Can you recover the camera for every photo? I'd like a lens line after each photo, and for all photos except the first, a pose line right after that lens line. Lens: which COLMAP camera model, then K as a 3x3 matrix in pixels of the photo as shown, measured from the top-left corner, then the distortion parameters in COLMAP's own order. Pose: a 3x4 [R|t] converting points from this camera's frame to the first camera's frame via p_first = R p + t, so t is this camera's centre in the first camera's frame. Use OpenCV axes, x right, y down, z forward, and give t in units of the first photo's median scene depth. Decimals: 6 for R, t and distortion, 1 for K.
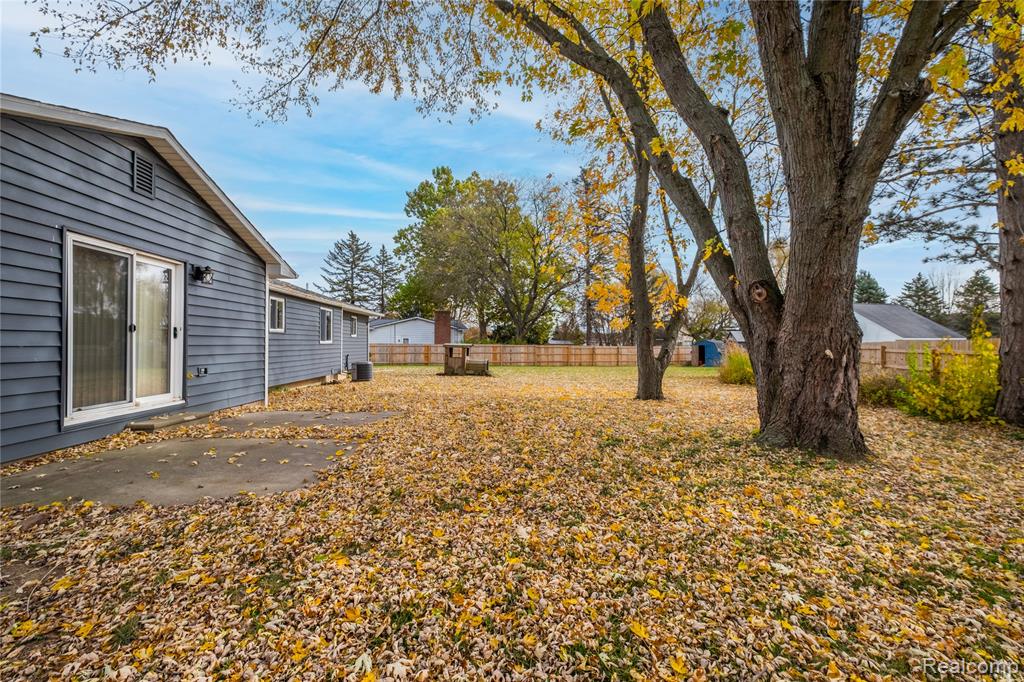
lens RADIAL K [[441.3, 0, 512.0], [0, 441.3, 343.9], [0, 0, 1]] dist [0.004502, 0.000054]
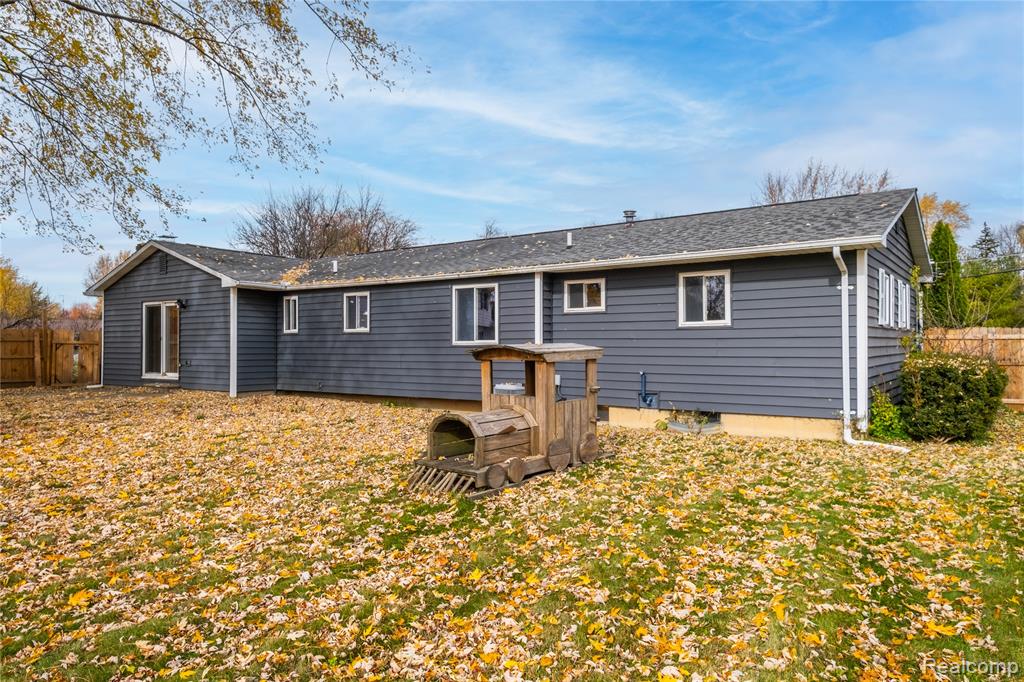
lens RADIAL K [[694.6, 0, 514.5], [0, 694.6, 340.6], [0, 0, 1]] dist [0.010017, 0.003370]
pose [[-0.601317, -0.010056, -0.798948, 0.686833], [-0.002100, 0.999937, -0.011005, 0.005879], [0.799008, -0.004940, -0.601300, 3.819737]]
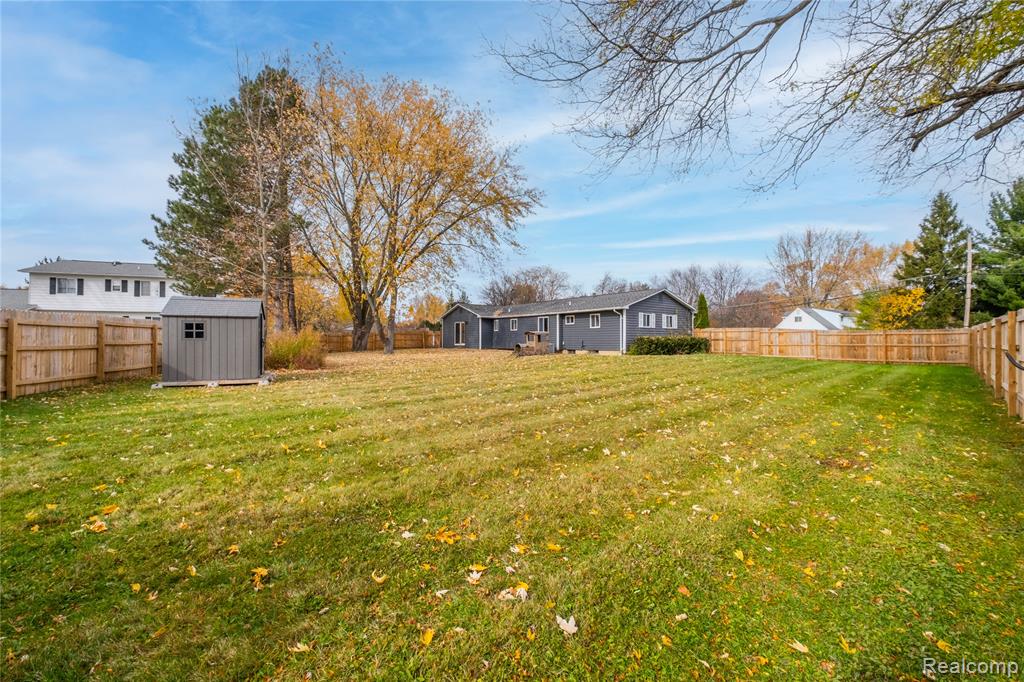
lens RADIAL K [[441.3, 0, 511.7], [0, 441.3, 340.9], [0, 0, 1]] dist [0.004502, 0.000054]
pose [[-0.813391, -0.007675, -0.581667, 2.226342], [-0.006610, 0.999970, -0.003950, 0.100455], [0.581680, 0.000632, -0.813417, 6.285667]]
